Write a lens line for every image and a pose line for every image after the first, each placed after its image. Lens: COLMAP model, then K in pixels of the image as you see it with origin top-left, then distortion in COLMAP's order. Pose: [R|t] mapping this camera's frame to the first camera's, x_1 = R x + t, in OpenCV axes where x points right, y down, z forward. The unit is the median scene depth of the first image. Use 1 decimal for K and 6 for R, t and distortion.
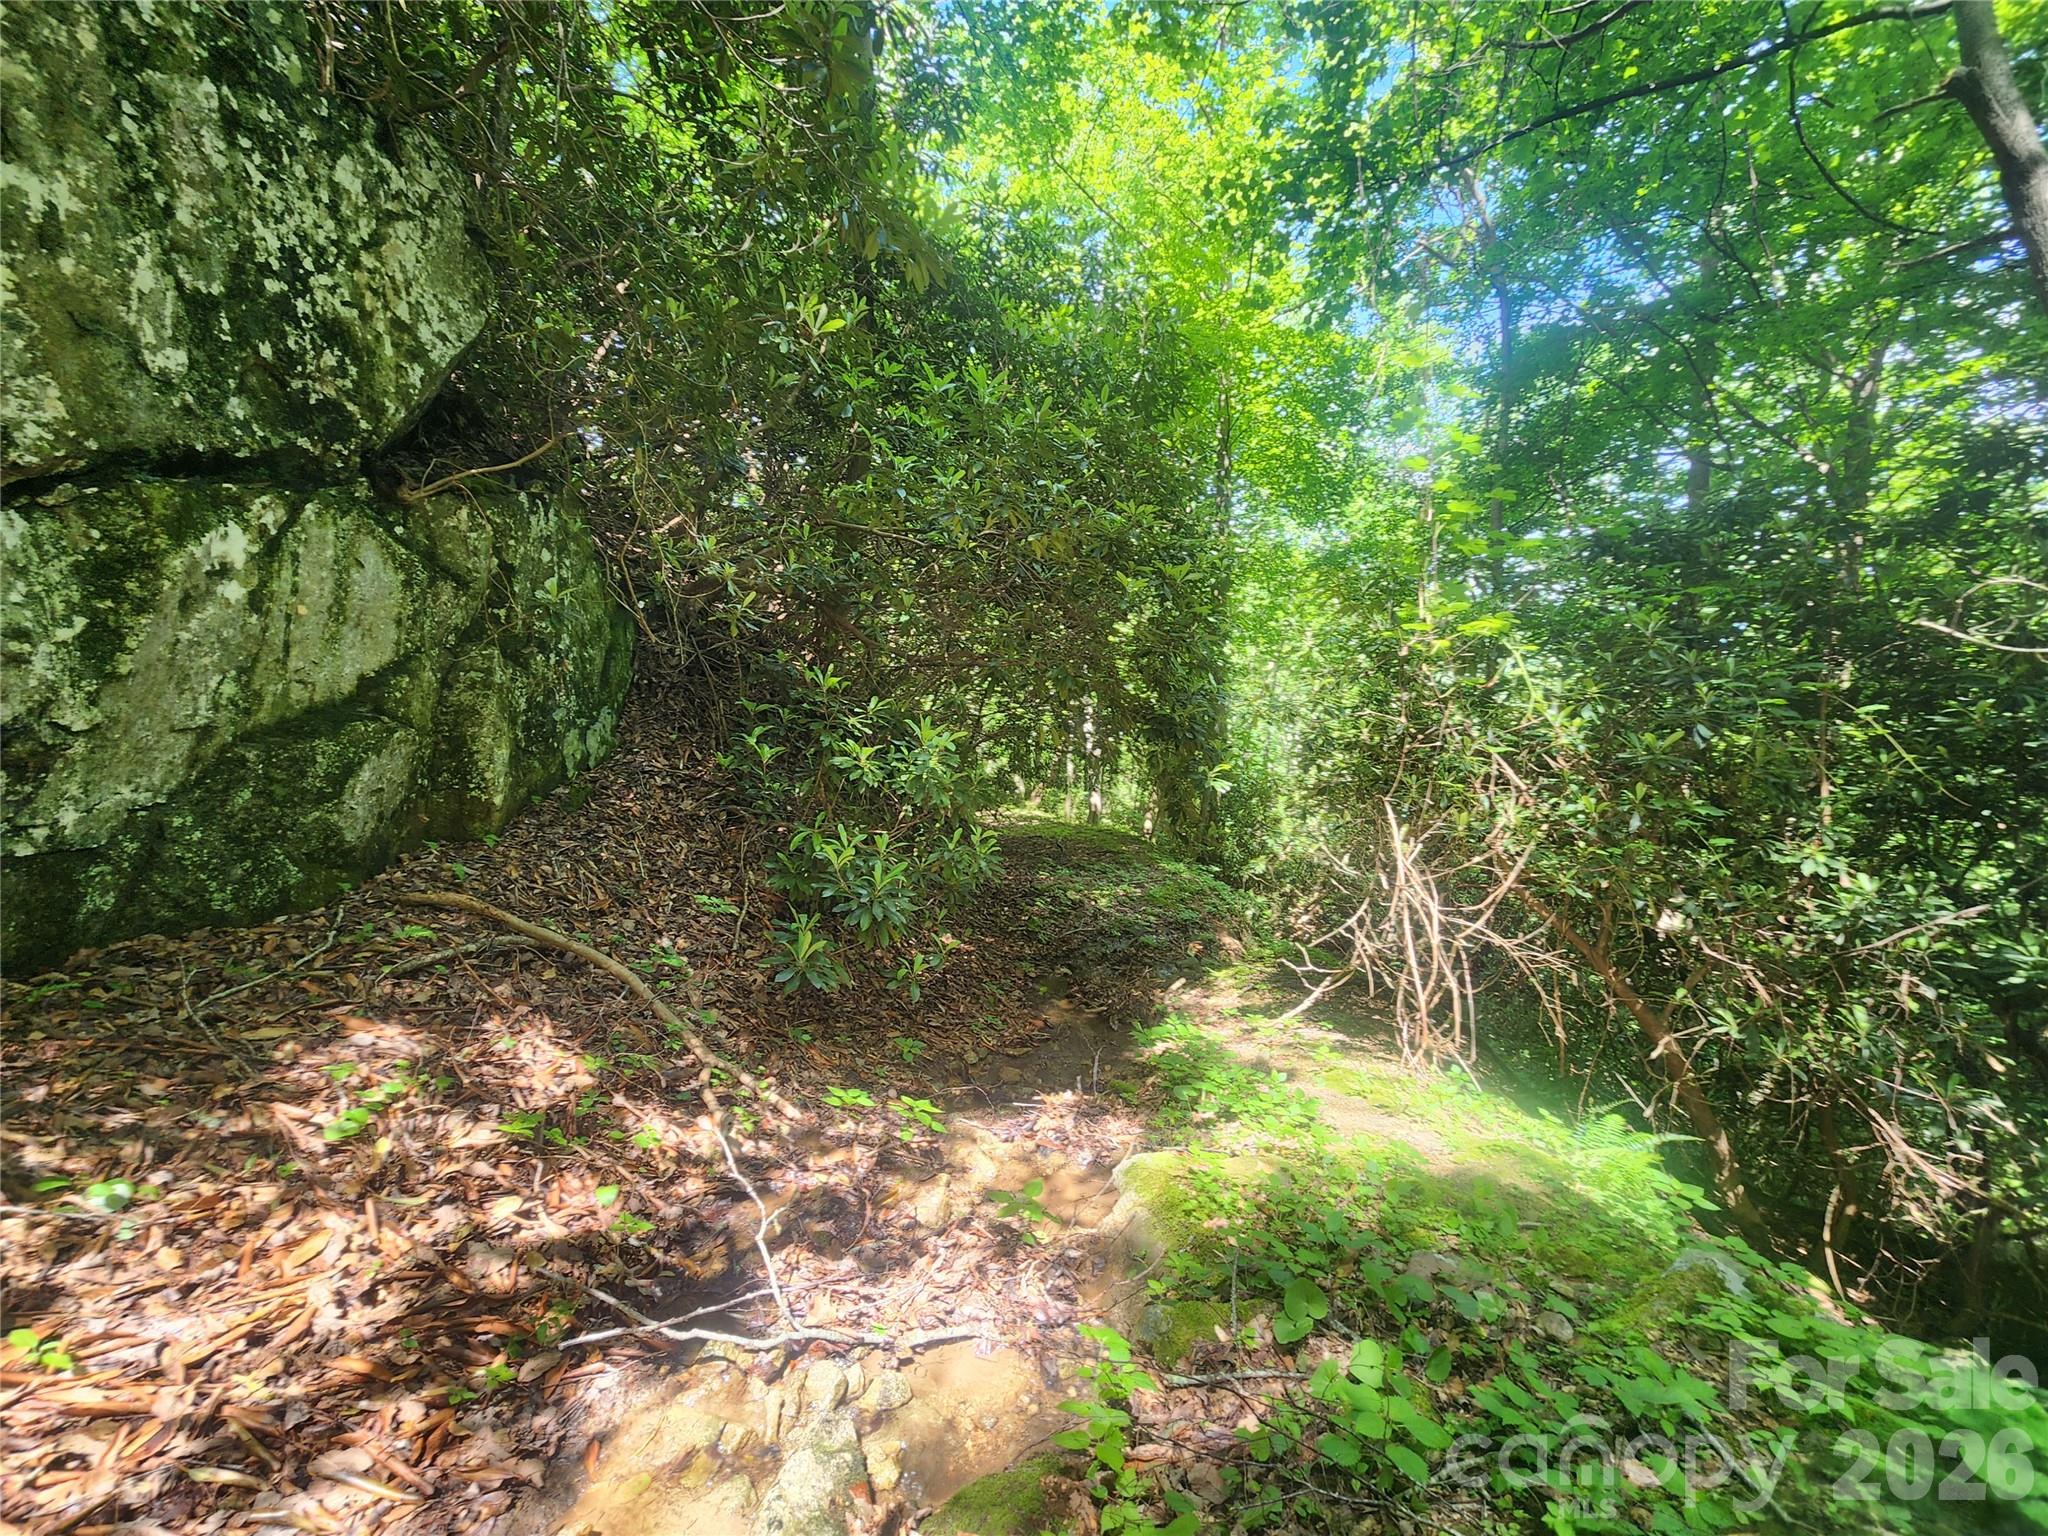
lens RADIAL K [[828.0, 0, 1037.3], [0, 828.0, 775.1], [0, 0, 1]] dist [-0.011366, 0.003275]
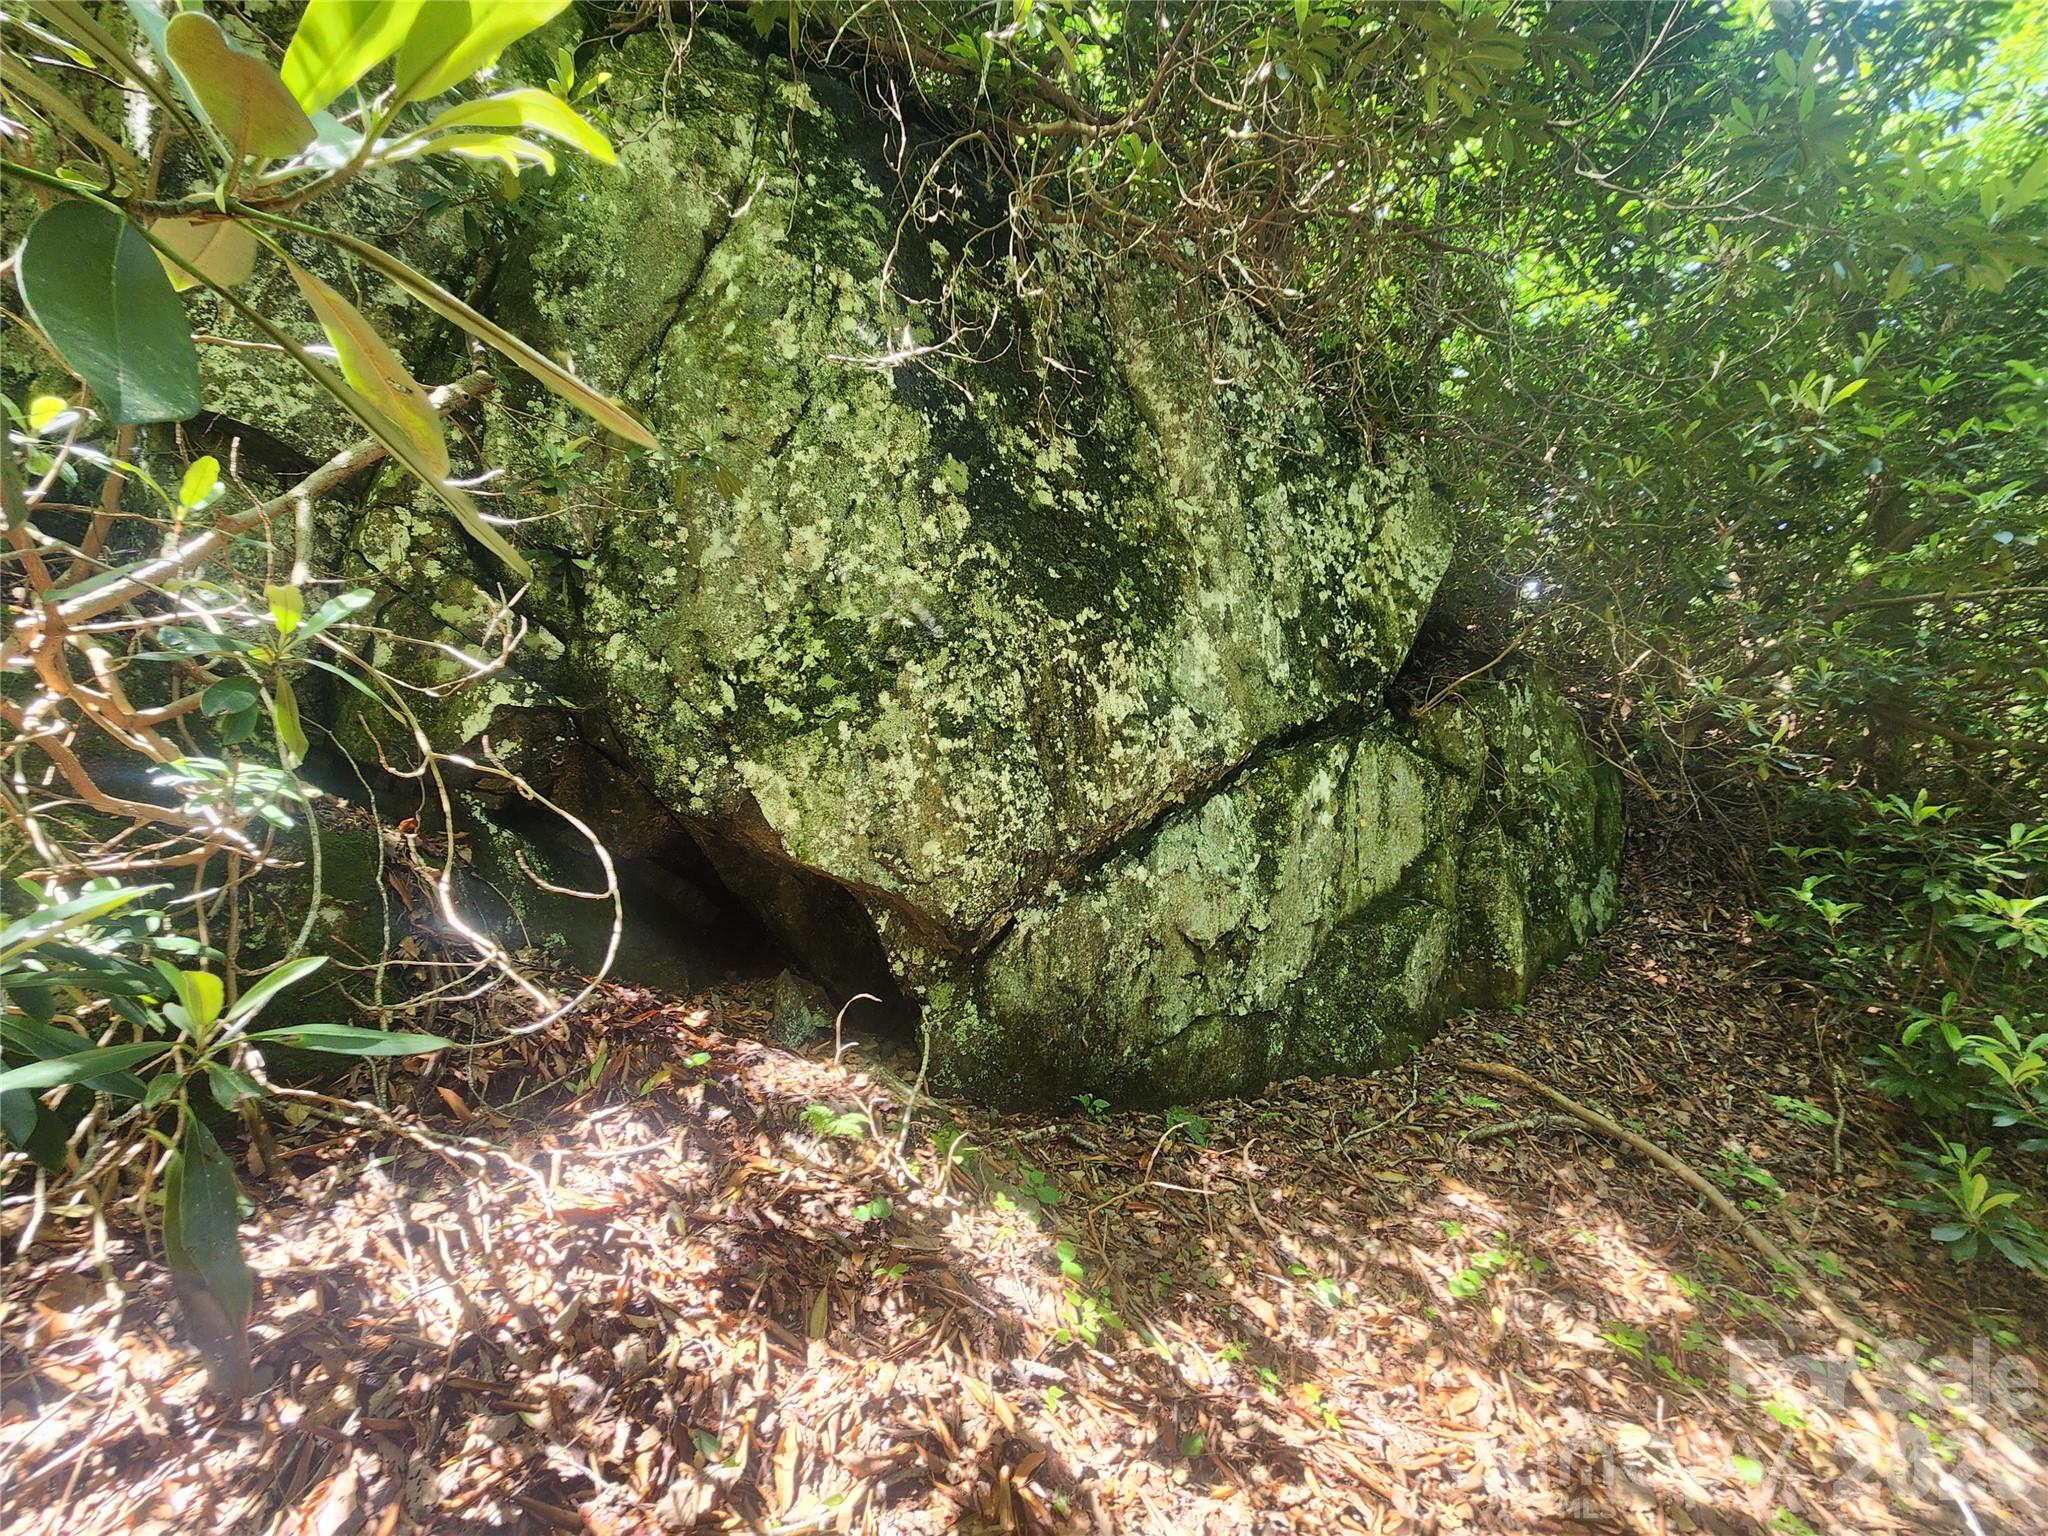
lens RADIAL K [[828.0, 0, 1037.7], [0, 828.0, 760.4], [0, 0, 1]] dist [-0.011366, 0.003275]
pose [[0.513413, -0.174960, -0.840117, -0.048514], [0.030452, 0.982093, -0.185918, -0.071899], [0.857601, 0.069869, 0.509548, -0.108319]]
